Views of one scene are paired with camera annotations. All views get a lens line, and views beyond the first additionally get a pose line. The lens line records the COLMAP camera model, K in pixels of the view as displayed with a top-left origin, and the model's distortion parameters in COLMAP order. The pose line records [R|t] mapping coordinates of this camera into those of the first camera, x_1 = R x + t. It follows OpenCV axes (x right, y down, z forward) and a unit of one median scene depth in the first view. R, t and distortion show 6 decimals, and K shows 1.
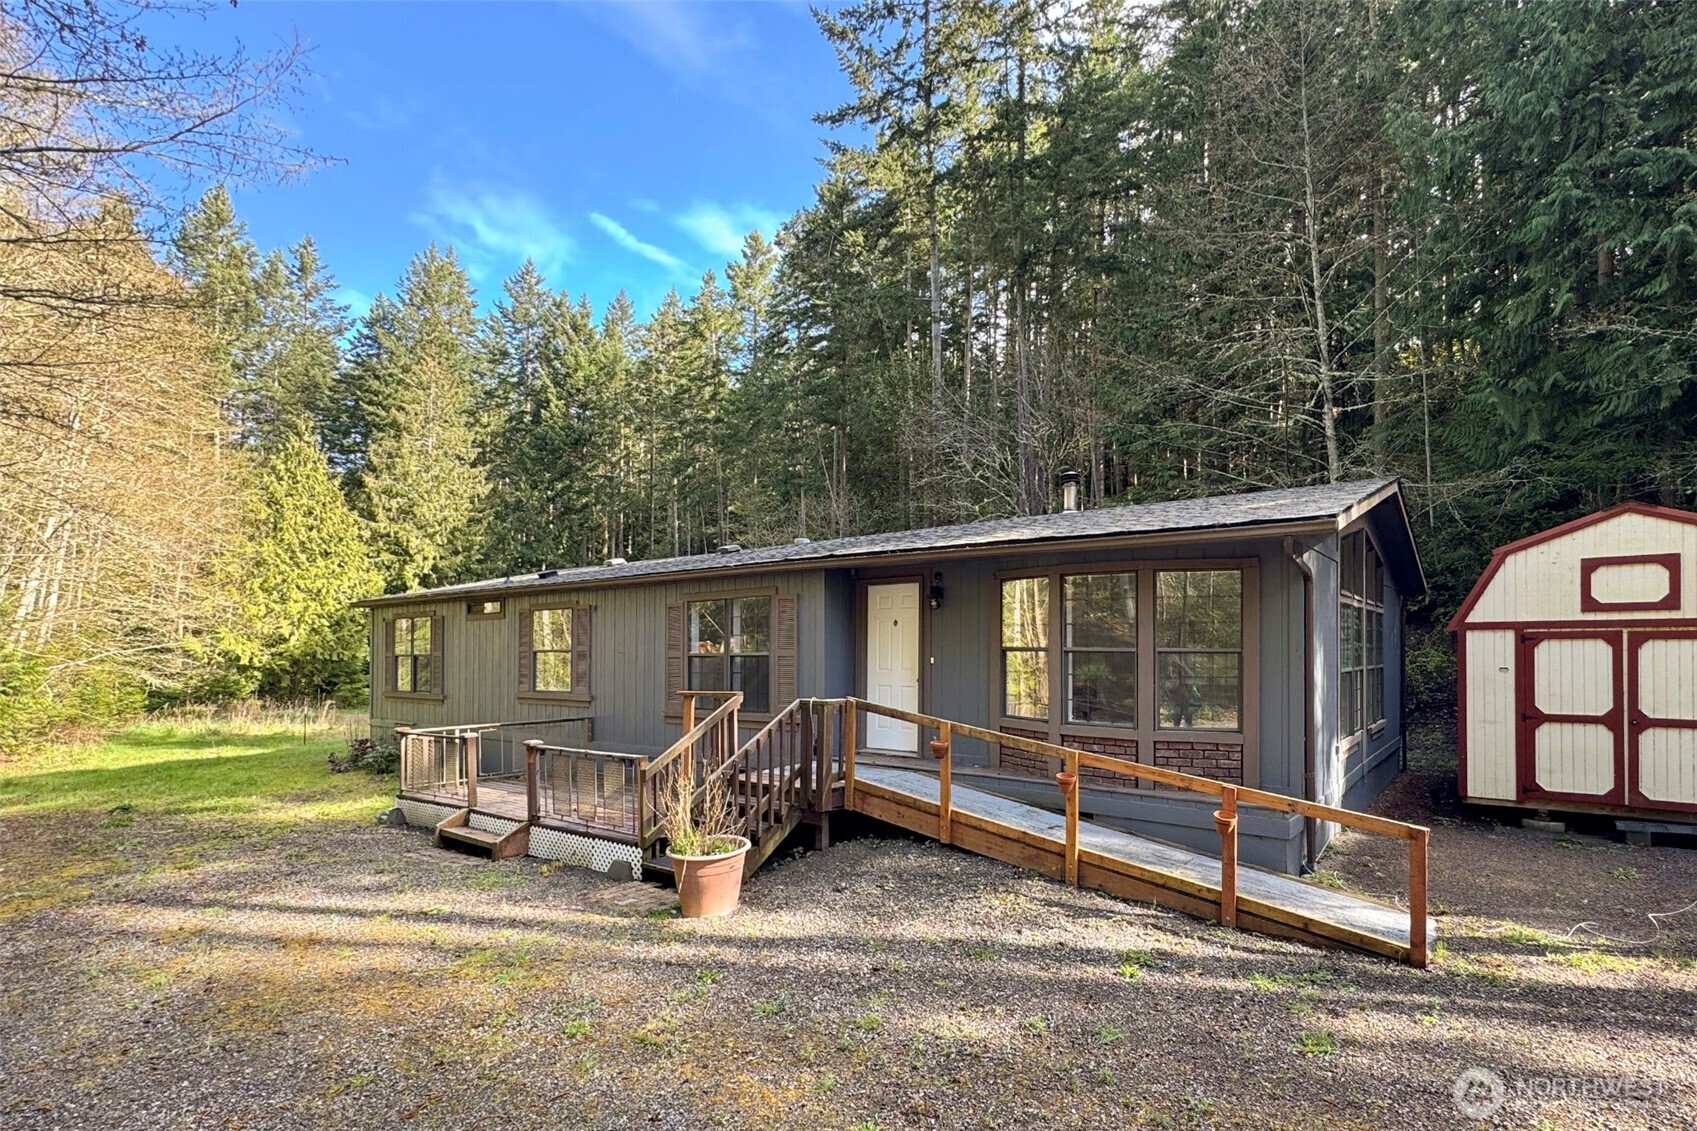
lens RADIAL K [[771.0, 0, 907.7], [0, 771.0, 581.6], [0, 0, 1]] dist [-0.003198, -0.001259]
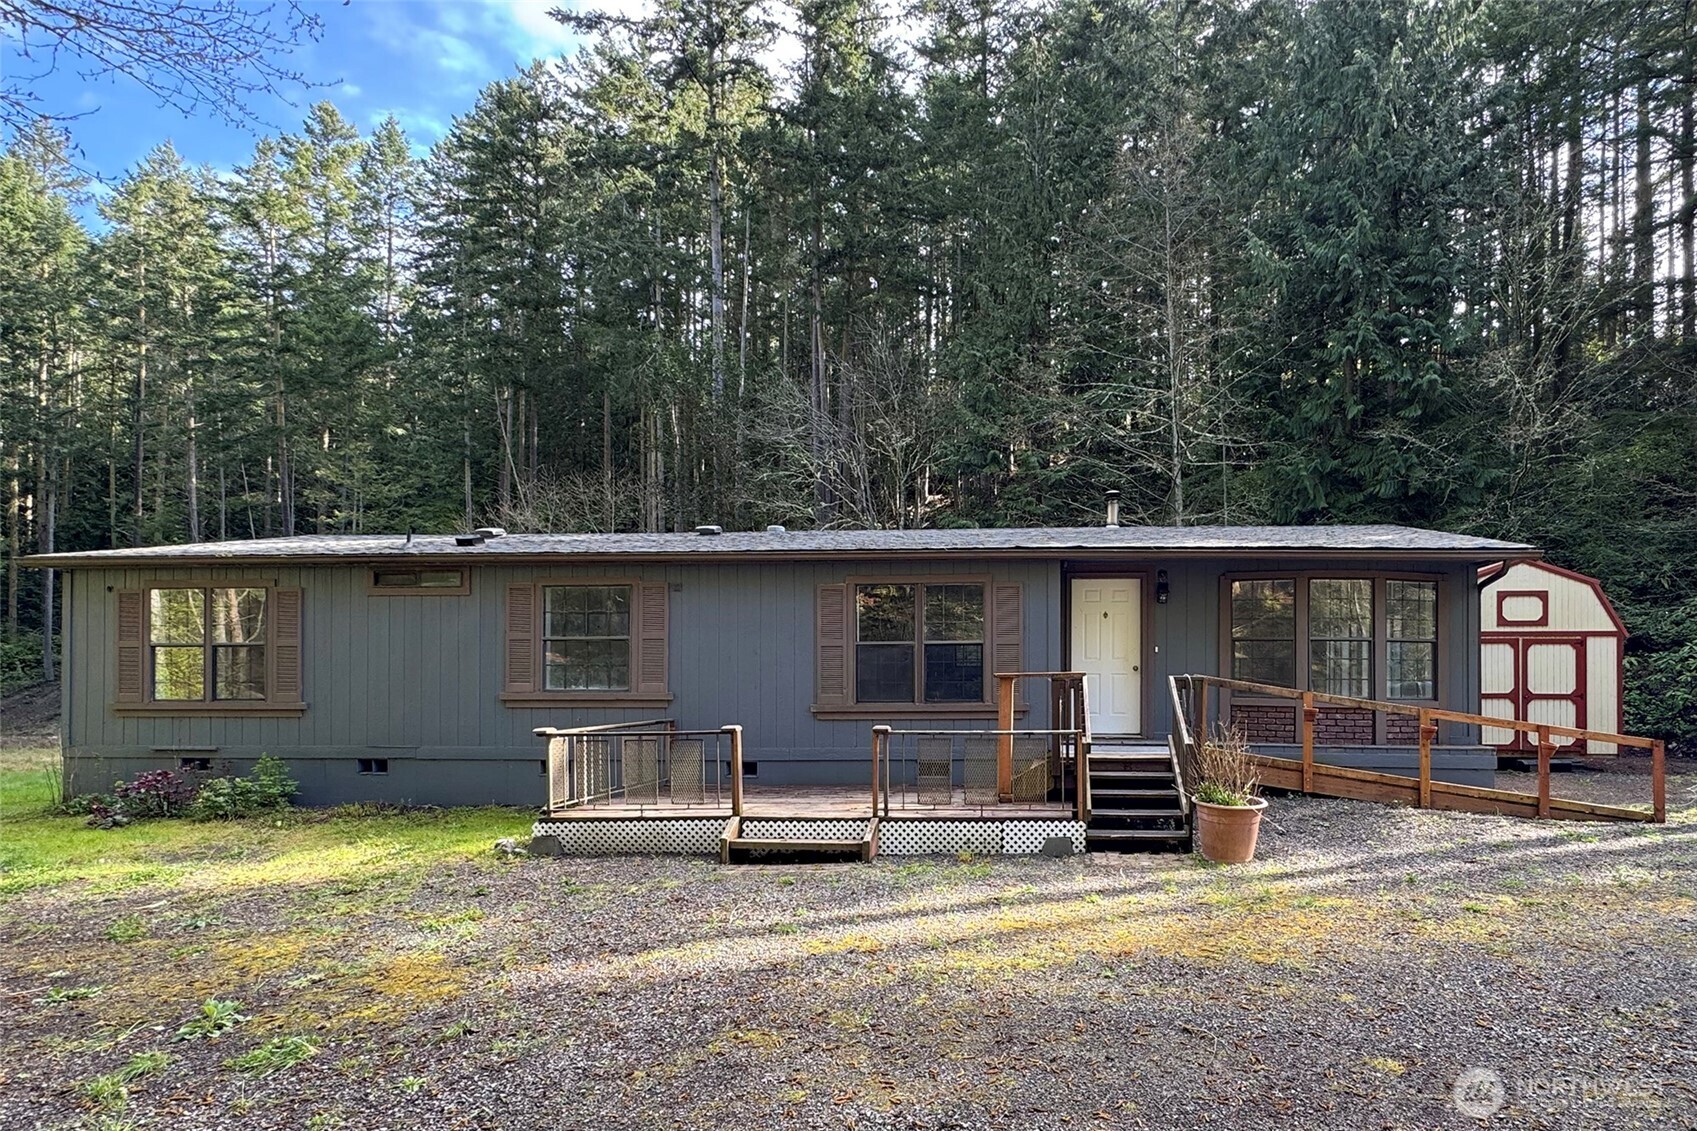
lens RADIAL K [[851.6, 0, 880.9], [0, 851.6, 607.6], [0, 0, 1]] dist [-0.004723, -0.000656]
pose [[0.861263, 0.050066, 0.505686, -1.035463], [-0.051881, 0.998598, -0.010505, 0.084700], [-0.505503, -0.017188, 0.862653, 0.165507]]
